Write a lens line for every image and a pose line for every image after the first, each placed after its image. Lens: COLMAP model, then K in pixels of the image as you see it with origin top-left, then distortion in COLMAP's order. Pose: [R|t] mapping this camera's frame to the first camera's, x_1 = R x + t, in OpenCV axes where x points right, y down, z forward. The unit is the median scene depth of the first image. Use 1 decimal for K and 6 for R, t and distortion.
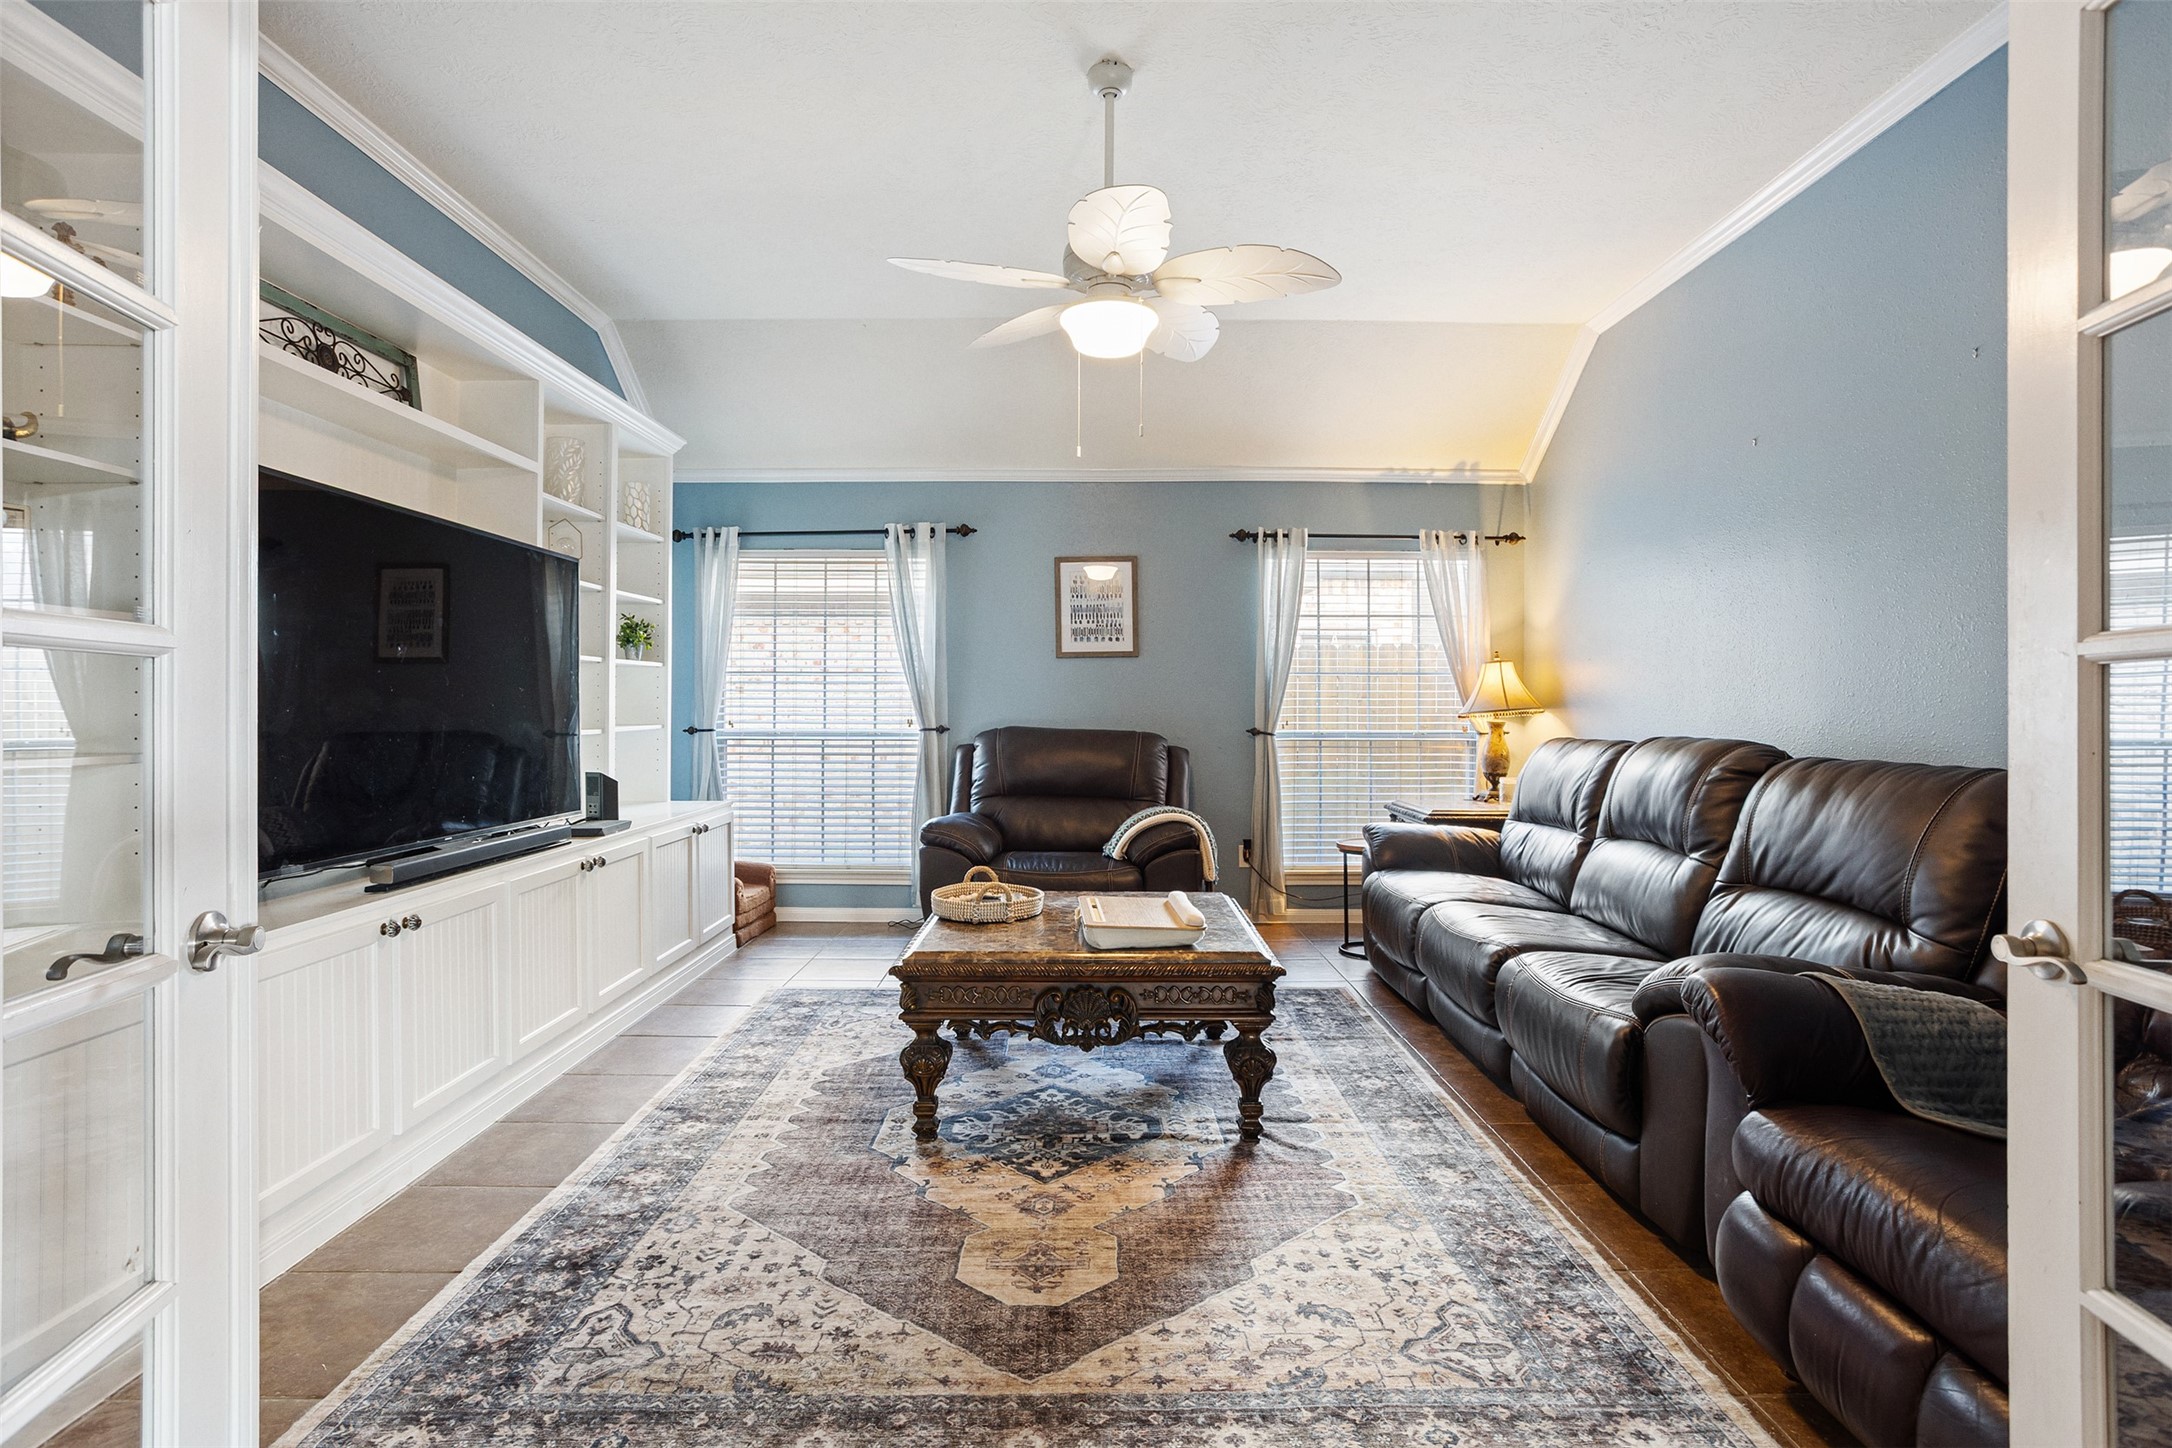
lens RADIAL K [[1091.9, 0, 1079.3], [0, 1091.9, 715.8], [0, 0, 1]] dist [-0.002772, 0.015137]
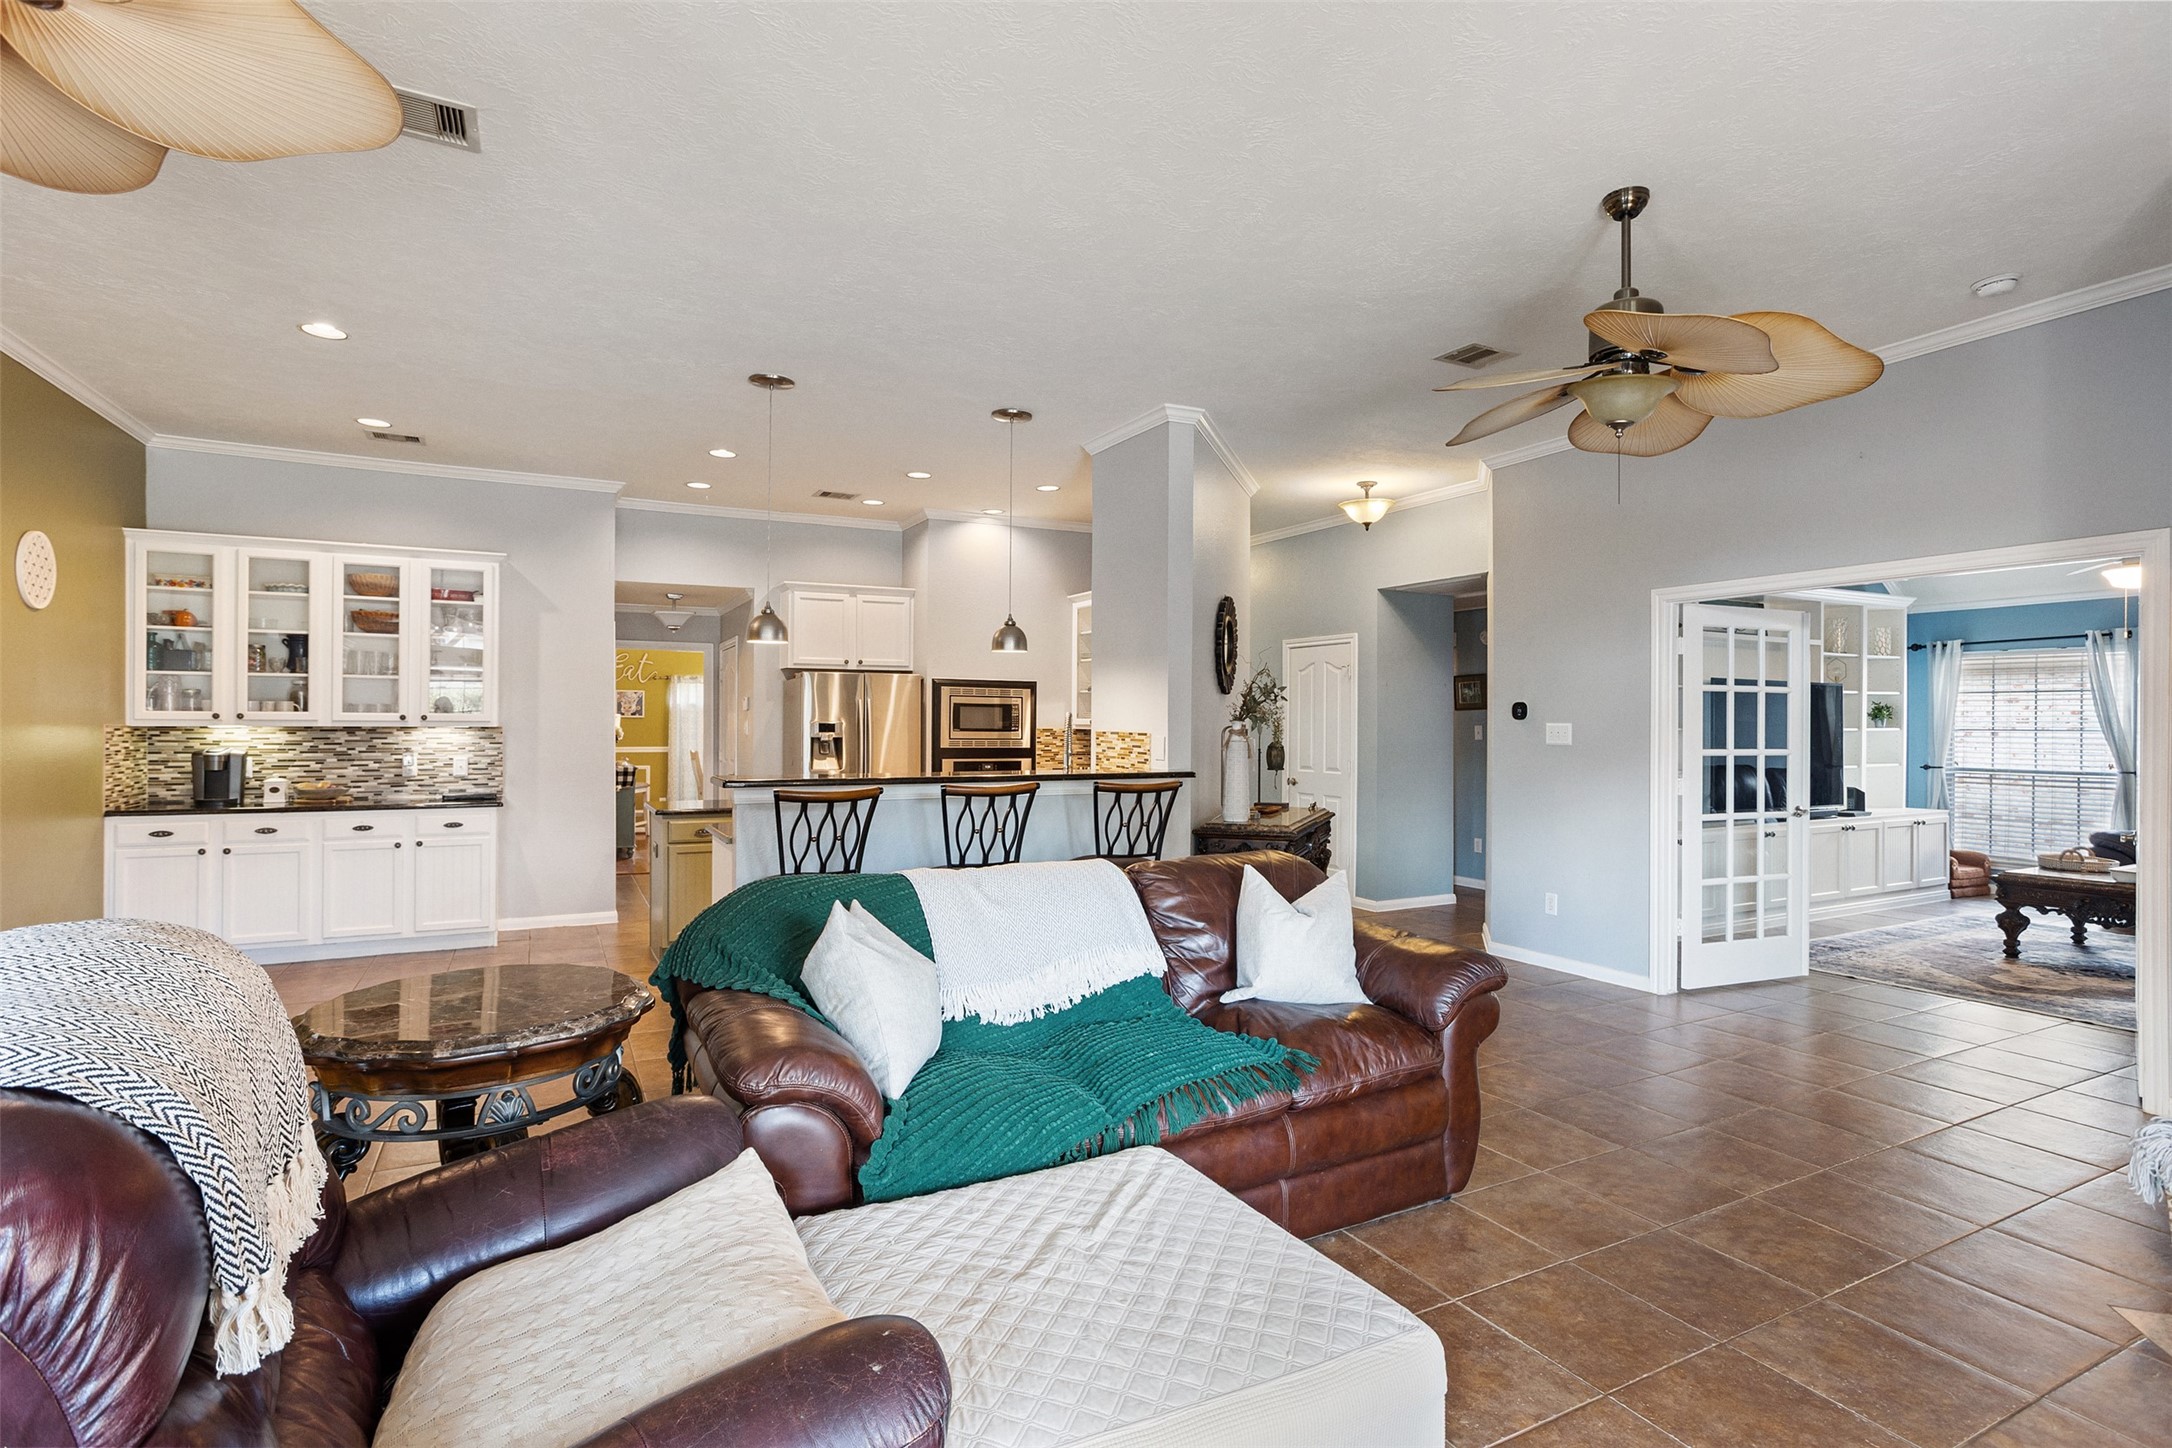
lens RADIAL K [[1091.9, 0, 1079.3], [0, 1091.9, 715.8], [0, 0, 1]] dist [-0.002772, 0.015137]
pose [[0.492642, -0.002109, -0.870230, 0.476104], [-0.012065, 0.999884, -0.009253, -0.034079], [0.870149, 0.015058, 0.492559, -0.962163]]
